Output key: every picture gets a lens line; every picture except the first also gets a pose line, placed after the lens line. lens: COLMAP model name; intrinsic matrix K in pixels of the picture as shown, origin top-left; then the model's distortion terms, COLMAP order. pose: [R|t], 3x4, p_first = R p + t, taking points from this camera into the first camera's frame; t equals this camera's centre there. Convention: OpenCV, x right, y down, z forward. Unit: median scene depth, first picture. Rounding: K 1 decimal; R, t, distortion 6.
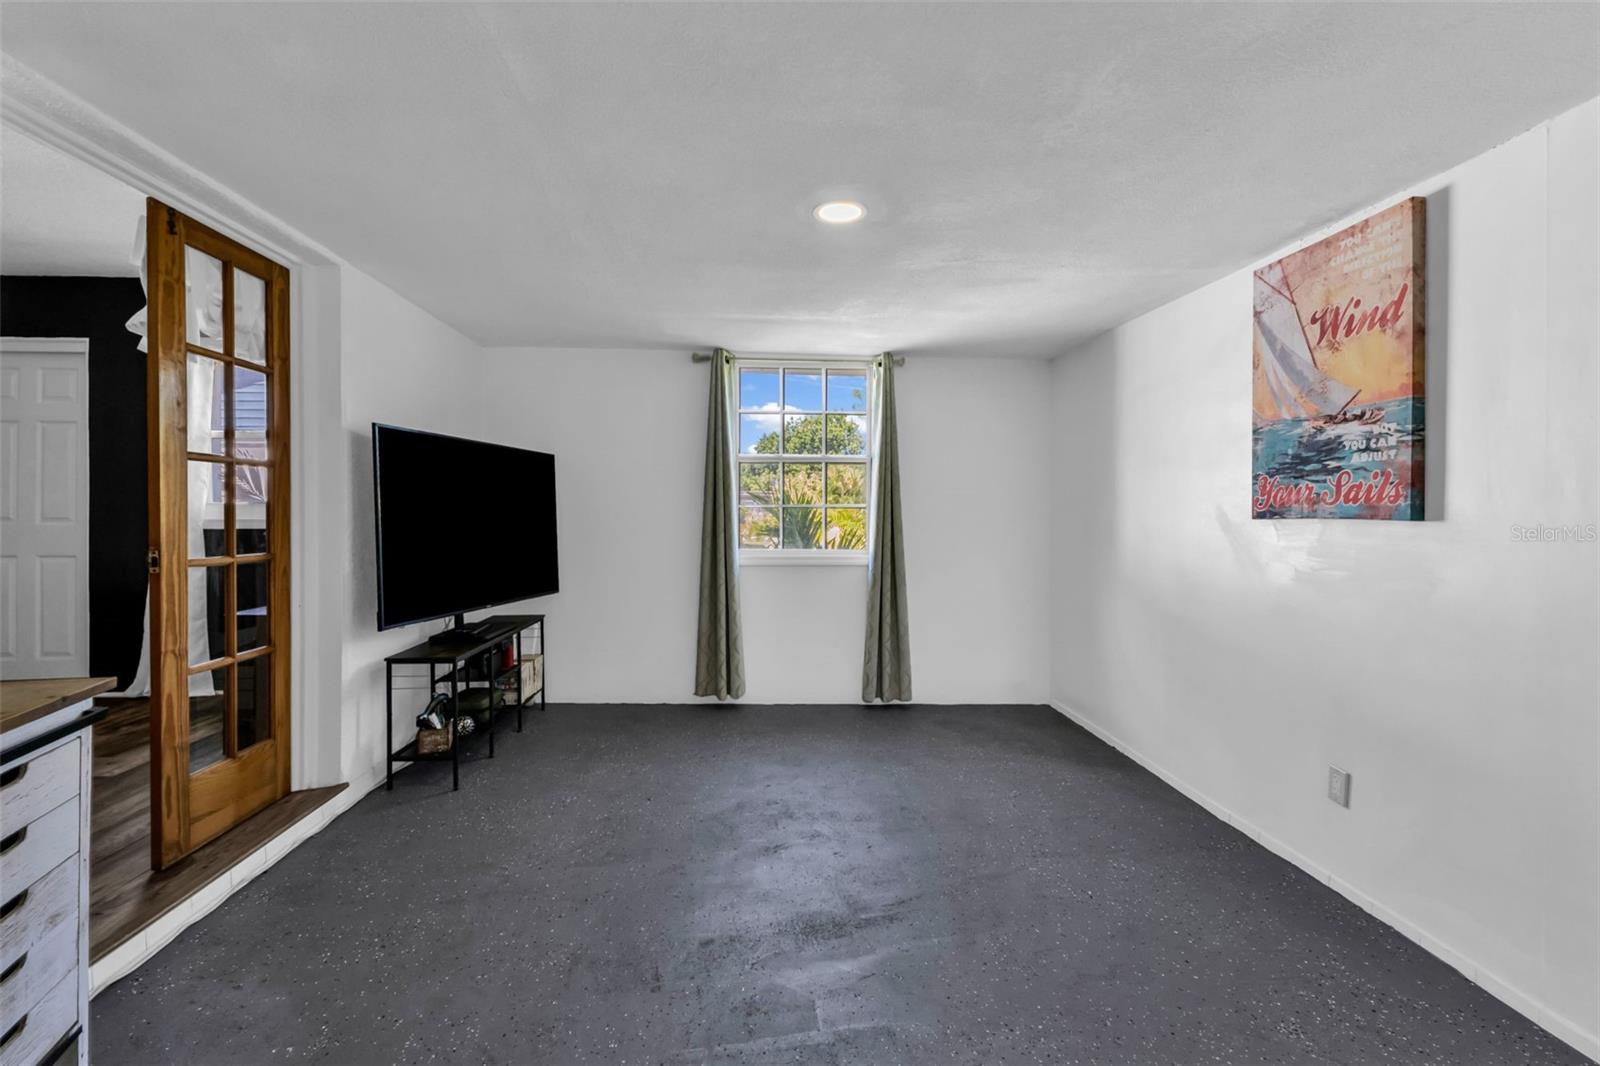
lens RADIAL K [[684.8, 0, 801.0], [0, 684.8, 523.3], [0, 0, 1]] dist [0.002671, -0.001109]
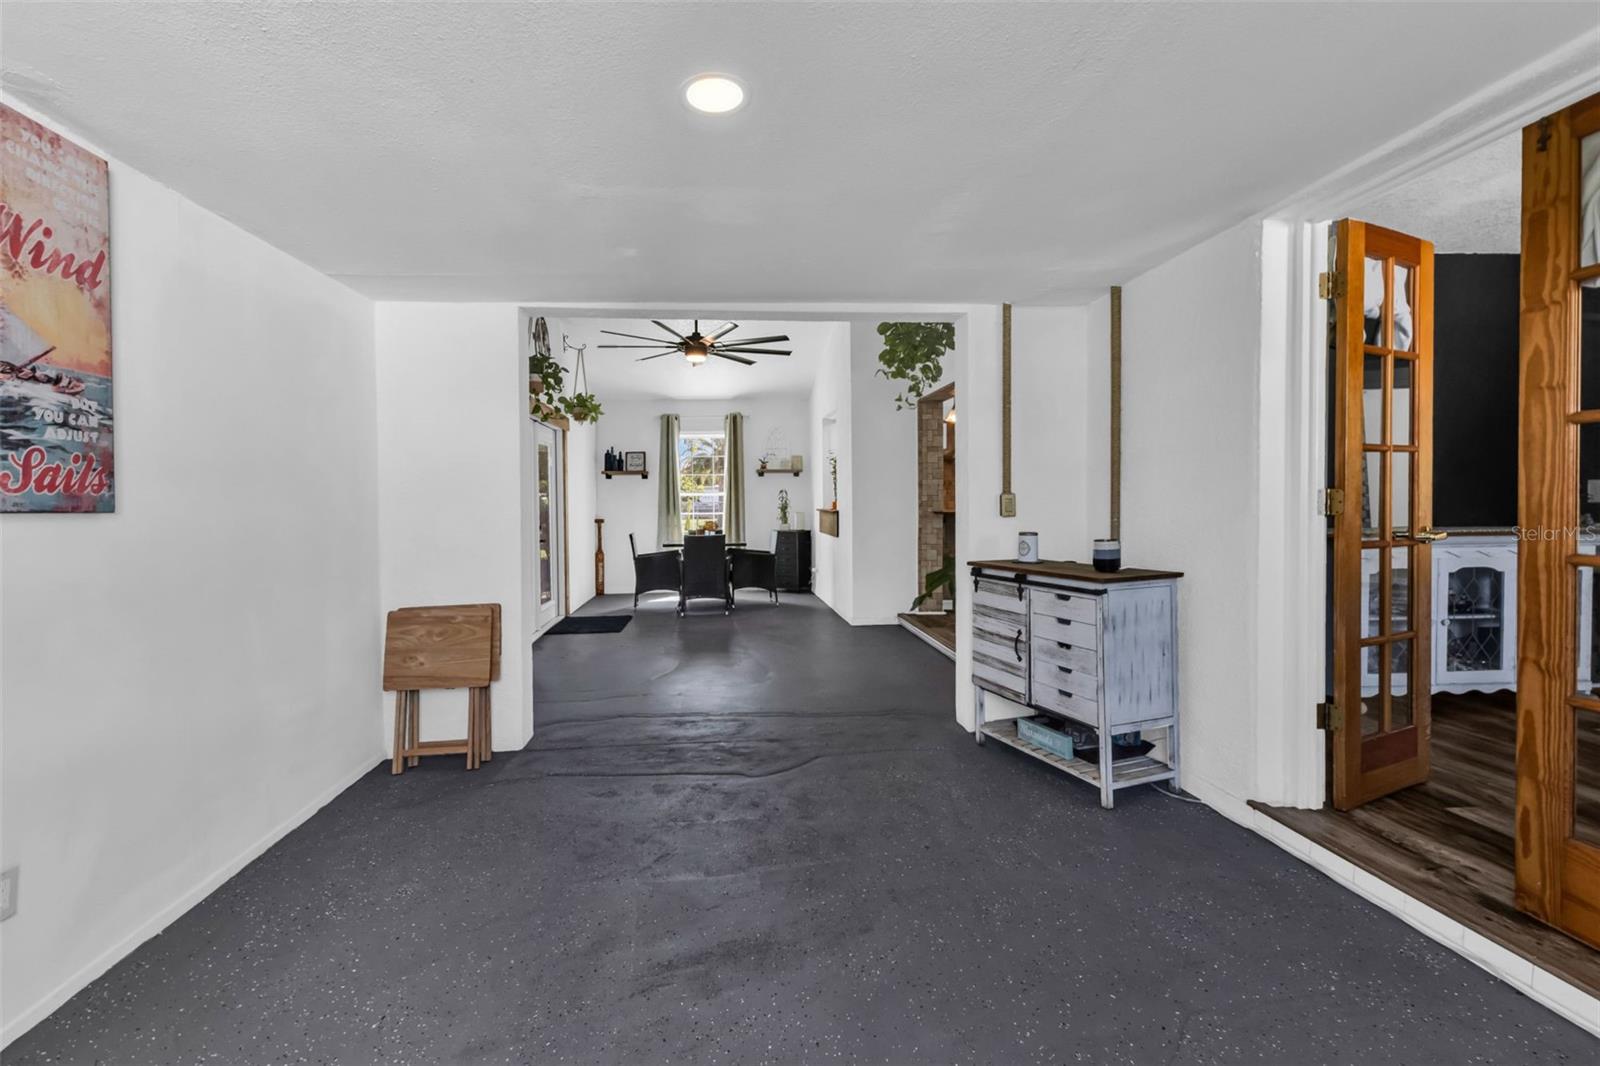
lens RADIAL K [[694.9, 0, 770.1], [0, 694.9, 511.4], [0, 0, 1]] dist [0.000829, -0.000207]
pose [[-0.999964, 0.006081, -0.005913, 0.006073], [0.005922, 0.999629, 0.026597, -0.023319], [0.006072, 0.026561, -0.999629, 1.814276]]
